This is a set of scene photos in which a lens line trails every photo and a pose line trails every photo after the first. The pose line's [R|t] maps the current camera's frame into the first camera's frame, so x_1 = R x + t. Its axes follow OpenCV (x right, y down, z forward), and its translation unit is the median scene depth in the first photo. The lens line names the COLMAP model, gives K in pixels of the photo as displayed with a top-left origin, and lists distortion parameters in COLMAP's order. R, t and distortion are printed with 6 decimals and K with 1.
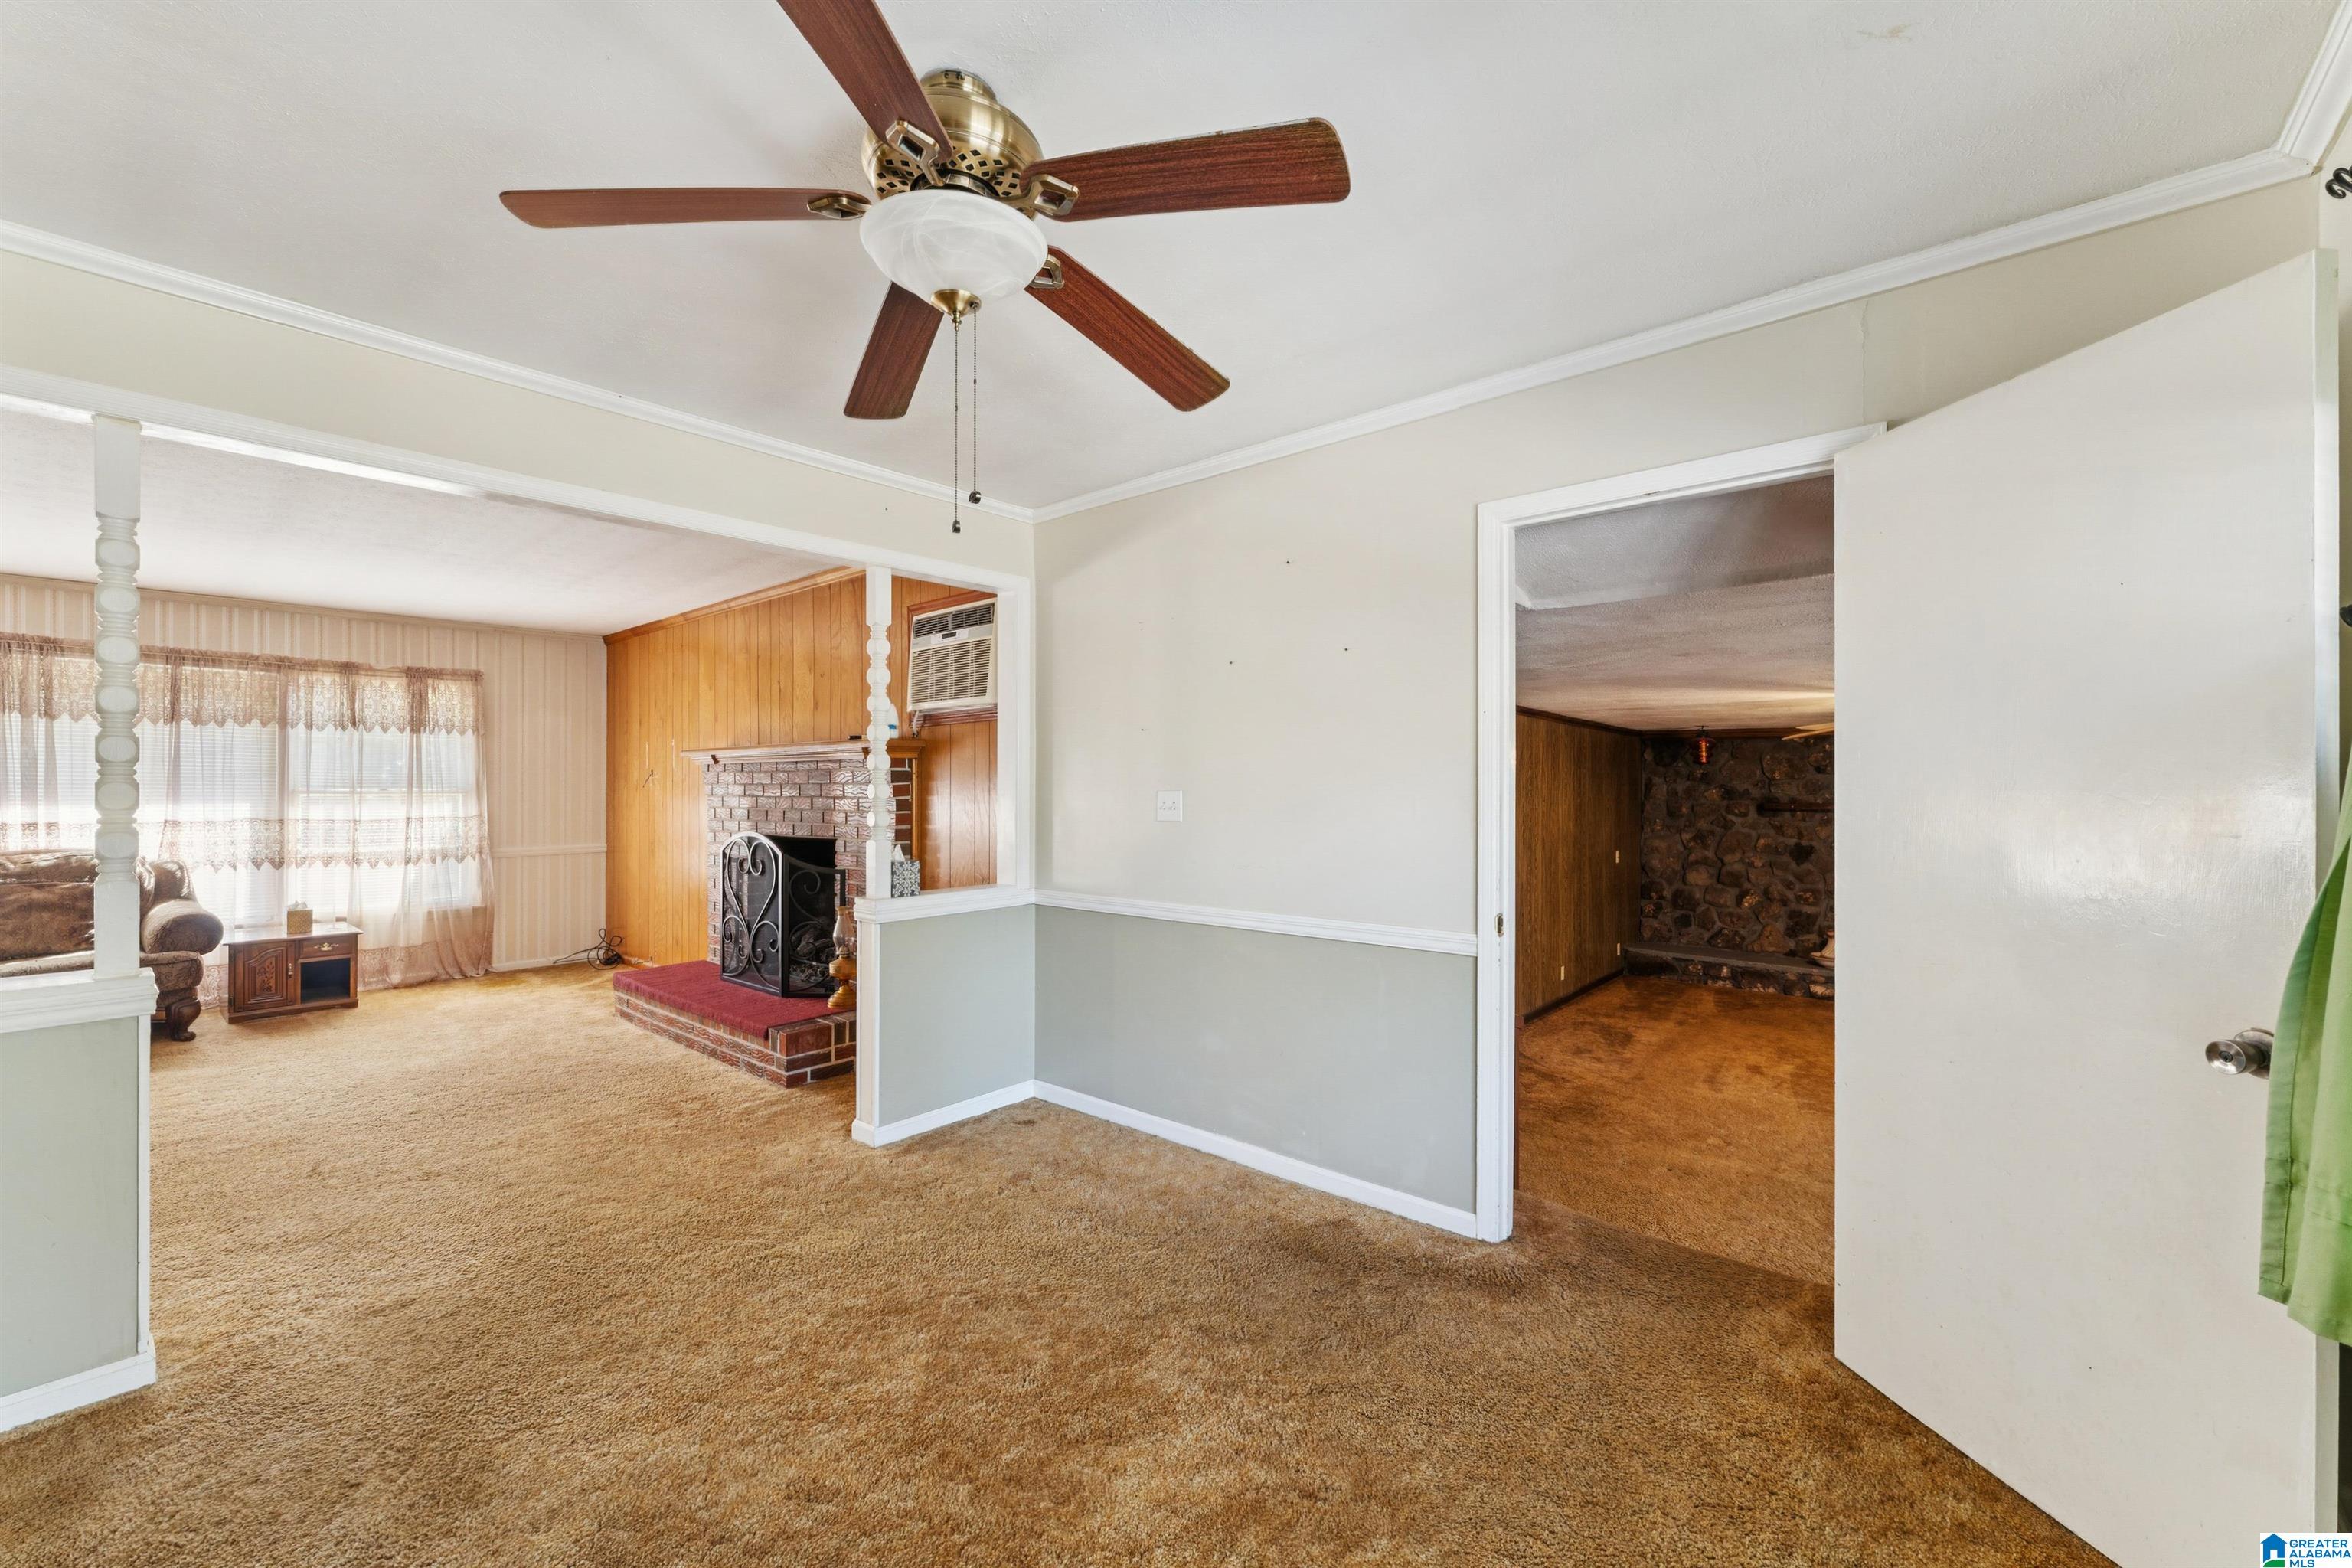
lens RADIAL K [[958.1, 0, 1178.1], [0, 958.1, 782.8], [0, 0, 1]] dist [-0.000215, 0.000119]
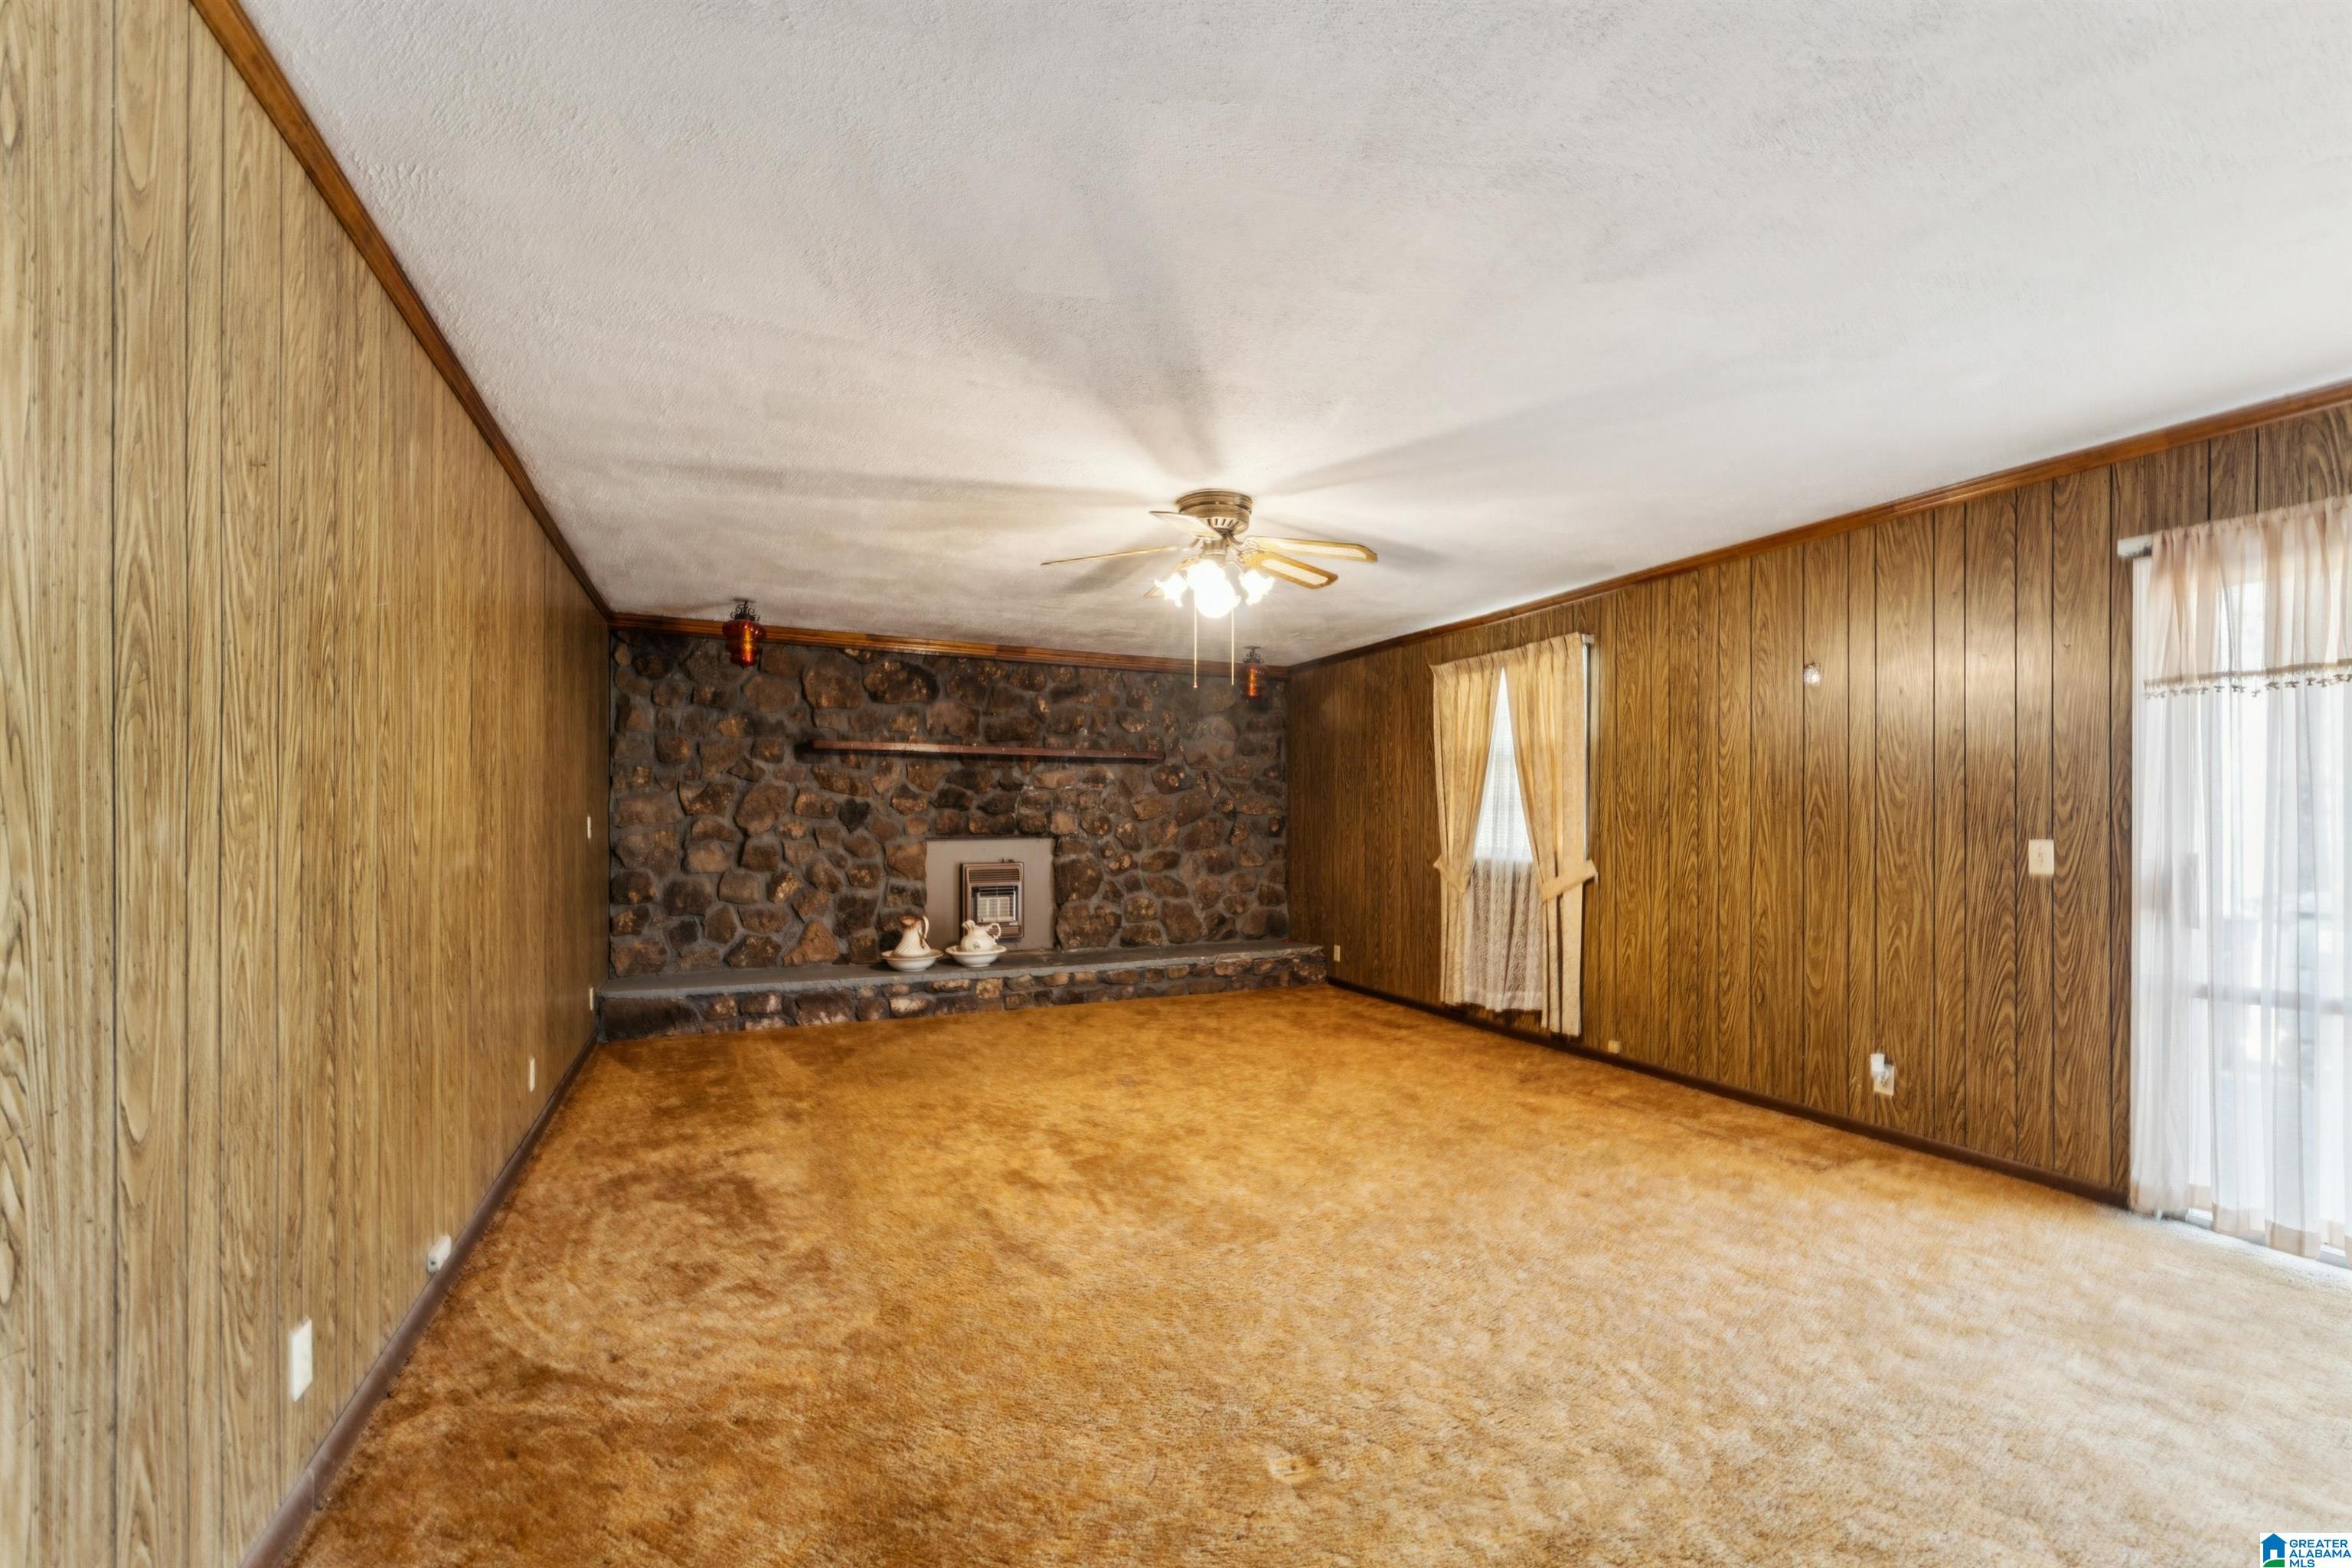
lens RADIAL K [[958.1, 0, 1164.3], [0, 958.1, 812.2], [0, 0, 1]] dist [-0.000215, 0.000119]
pose [[0.427490, -0.003160, 0.904014, 0.122764], [-0.005507, 0.999966, 0.006100, 0.070959], [-0.904003, -0.007586, 0.427458, 0.531126]]
